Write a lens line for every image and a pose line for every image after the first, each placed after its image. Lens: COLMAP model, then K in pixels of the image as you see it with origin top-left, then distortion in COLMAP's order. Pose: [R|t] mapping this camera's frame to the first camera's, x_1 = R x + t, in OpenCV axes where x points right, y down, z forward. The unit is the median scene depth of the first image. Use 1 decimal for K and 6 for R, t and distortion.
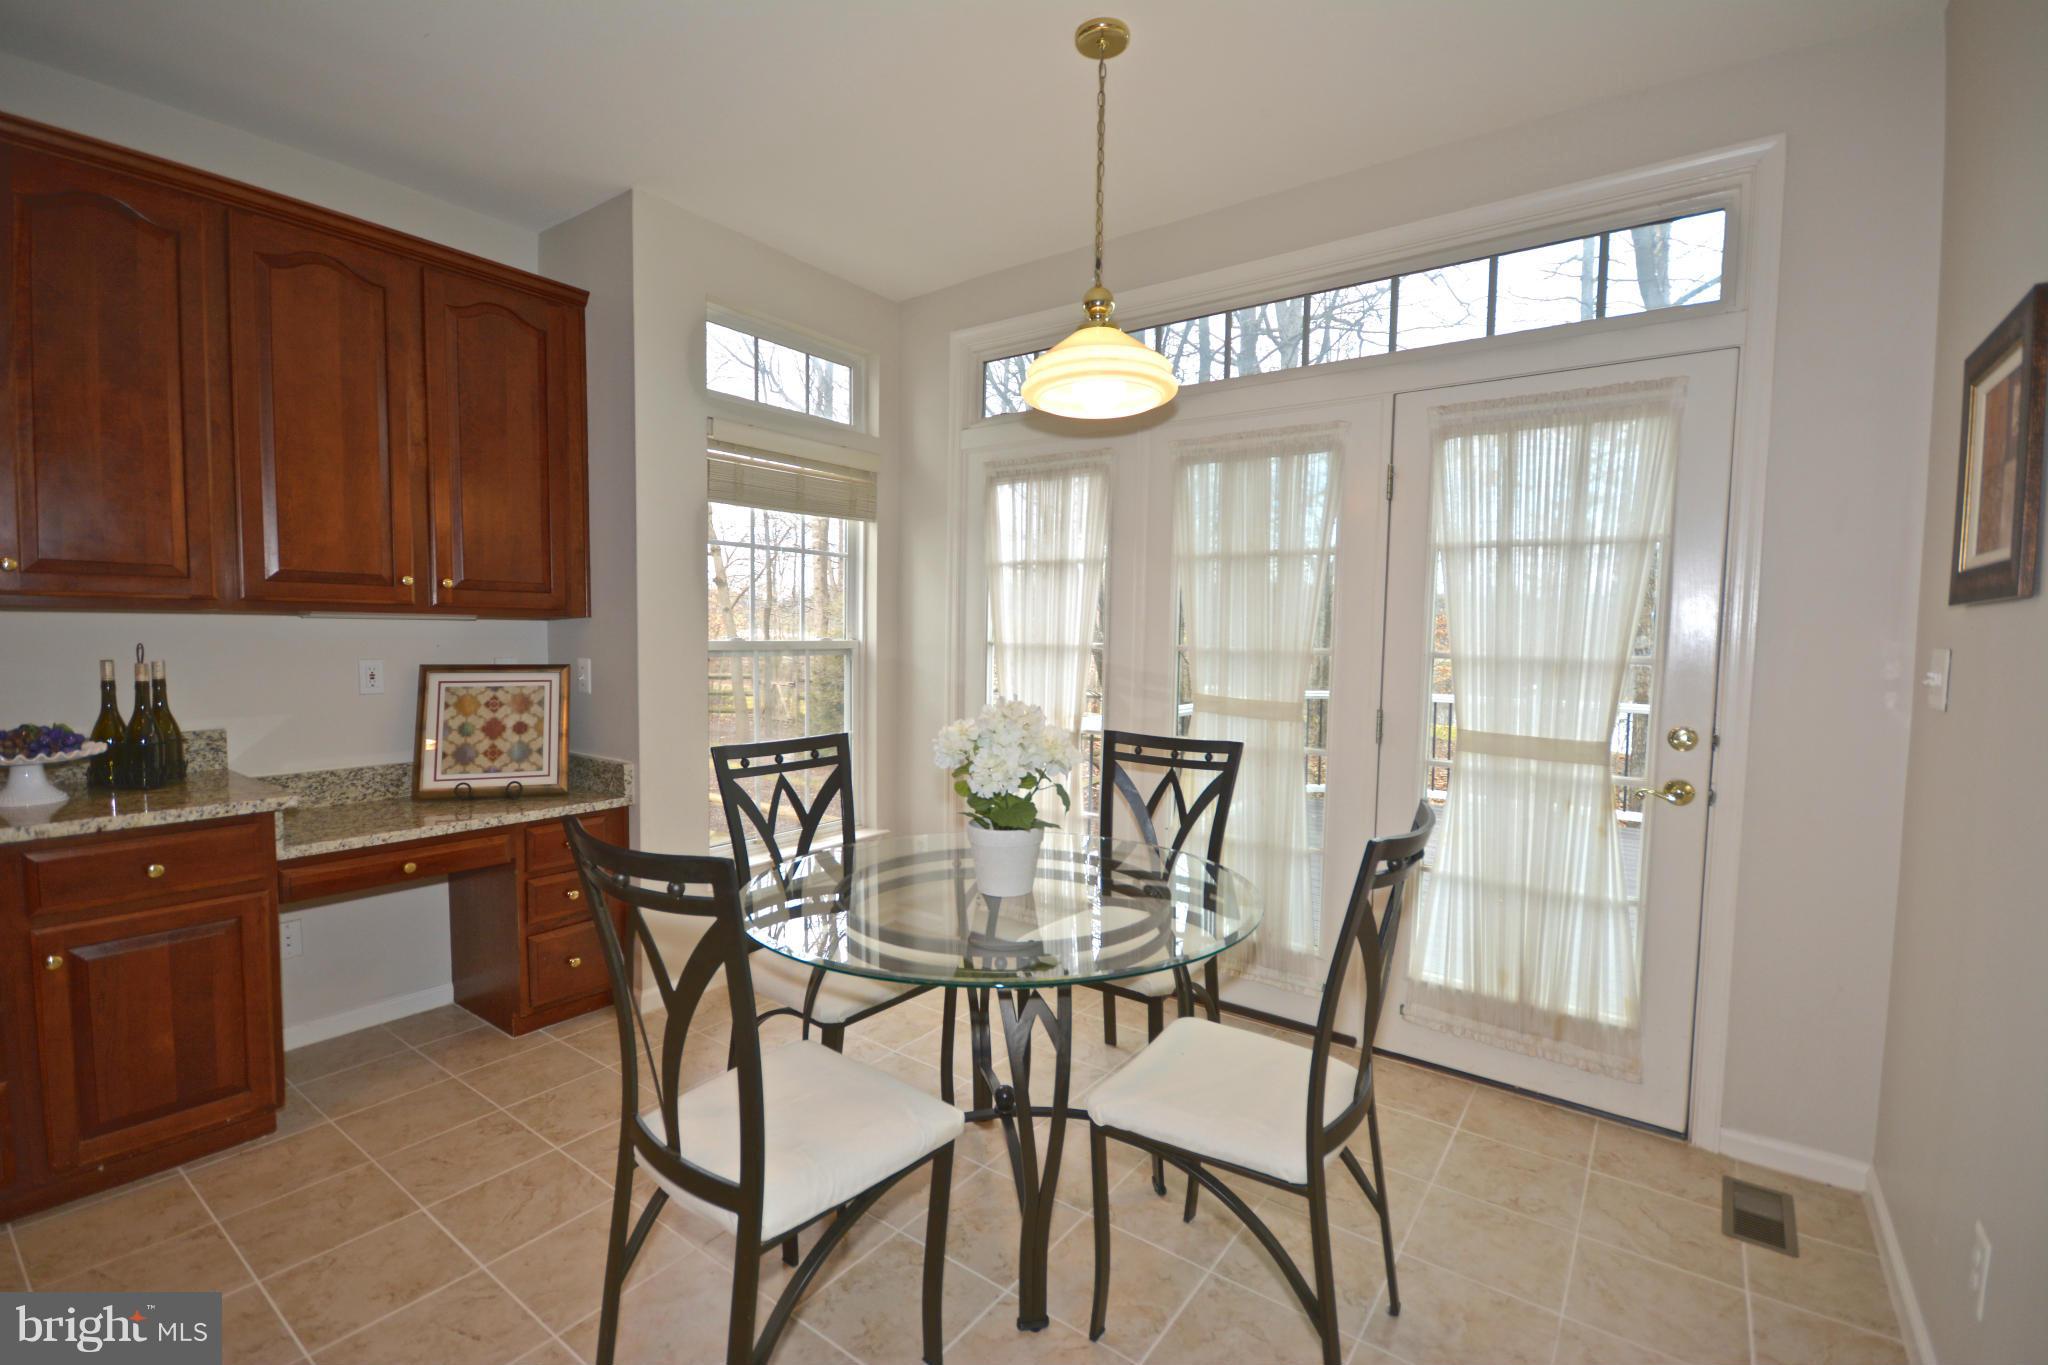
lens RADIAL K [[906.2, 0, 1024.0], [0, 906.2, 682.5], [0, 0, 1]] dist [-0.002125, -0.005773]
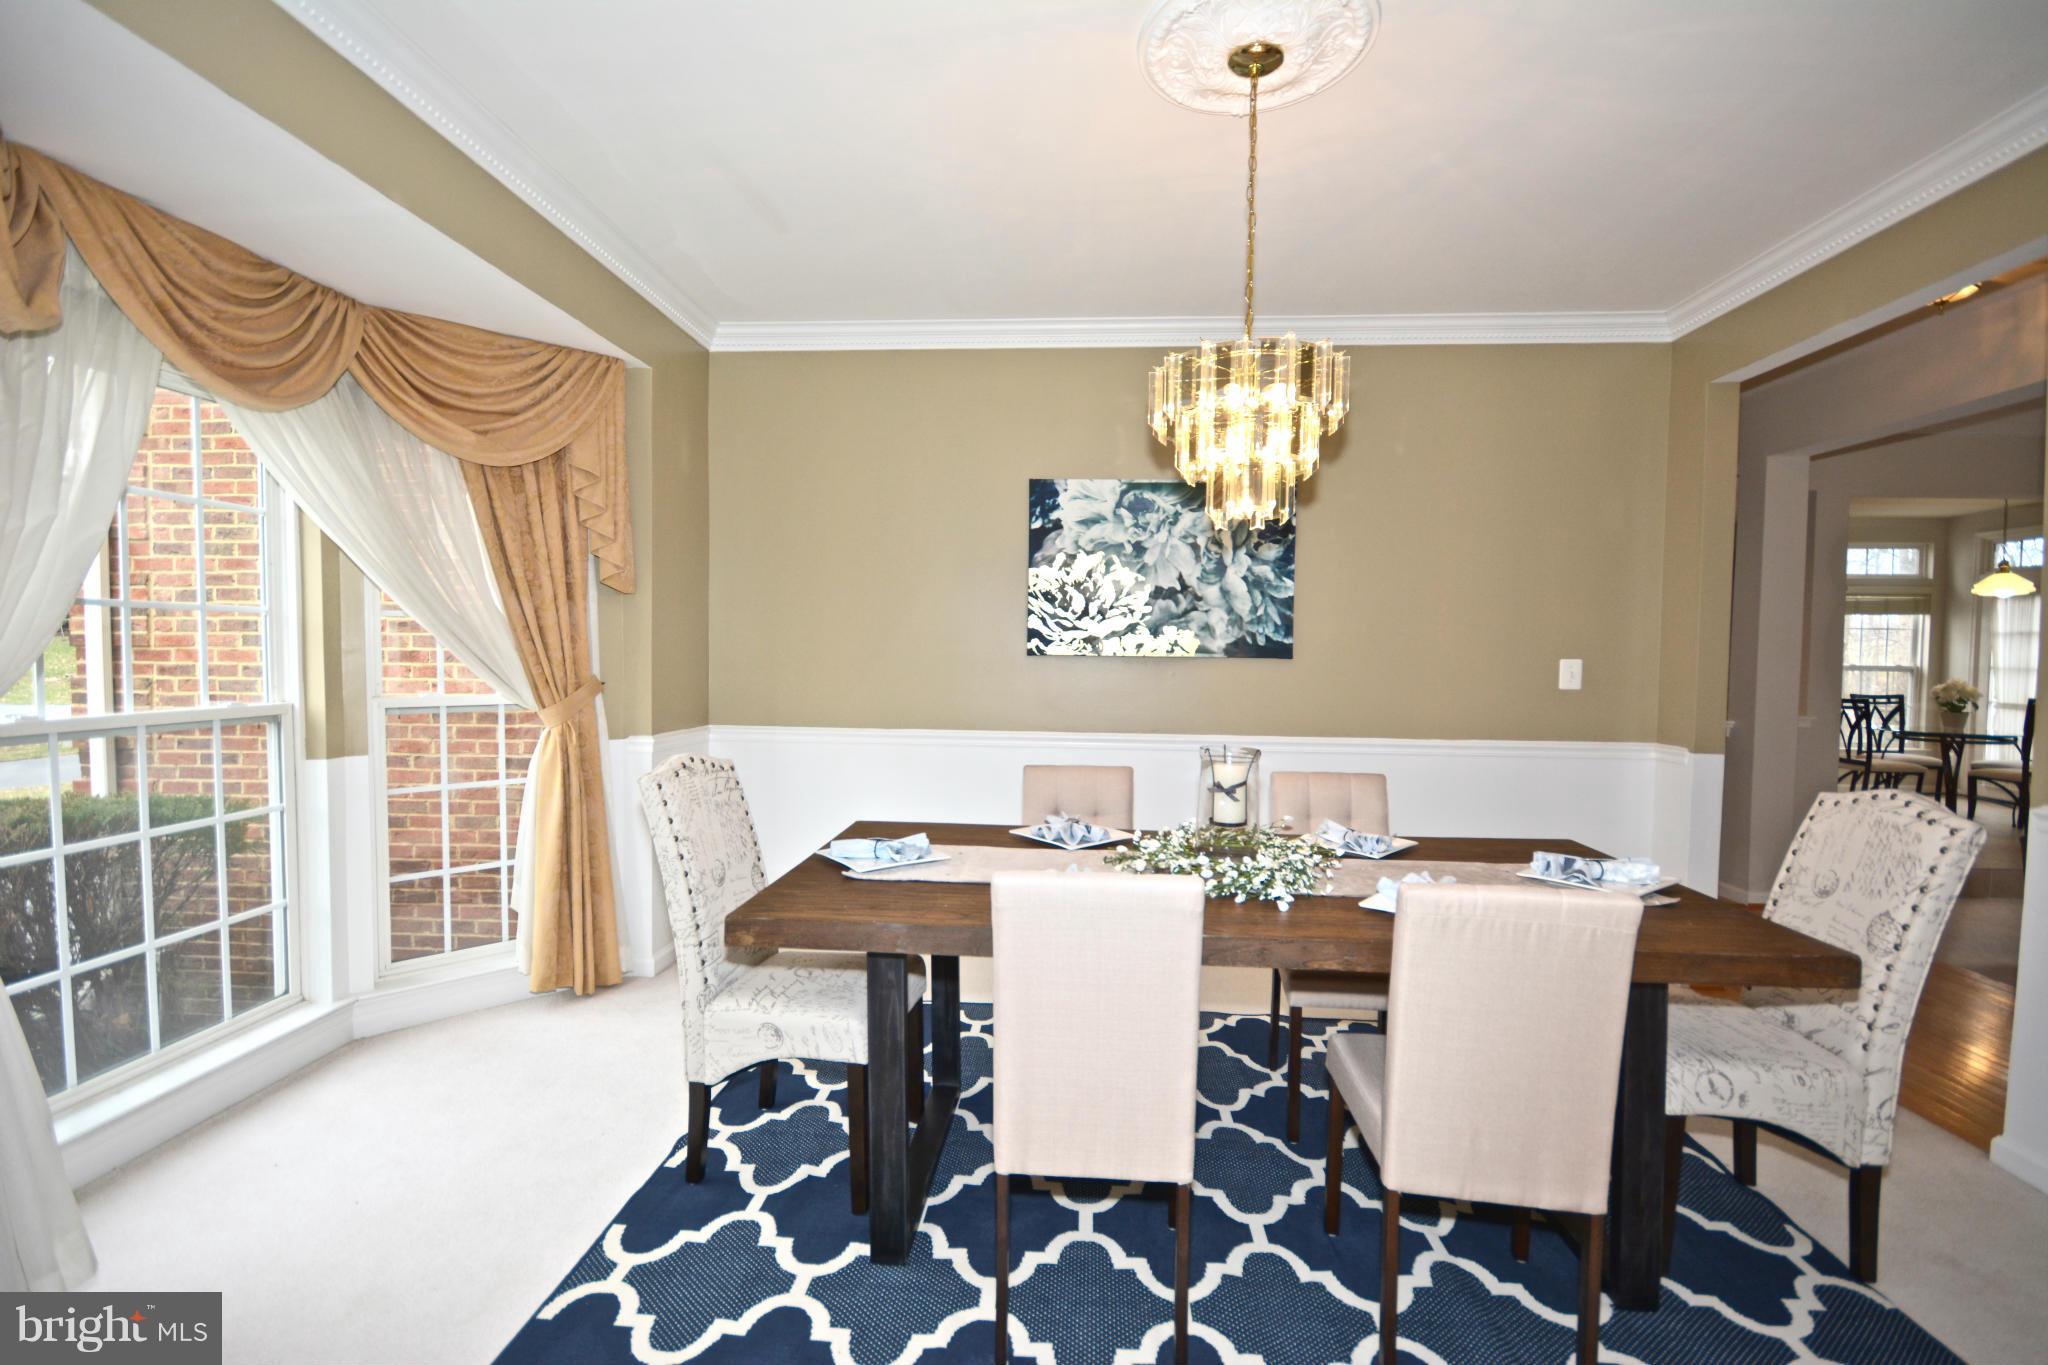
lens RADIAL K [[910.8, 0, 1015.5], [0, 910.8, 686.9], [0, 0, 1]] dist [0.021201, -0.019466]
pose [[0.537012, 0.026440, -0.843160, 0.821383], [-0.053100, 0.998586, -0.002506, 0.204335], [0.841902, 0.046118, 0.537657, -3.295008]]
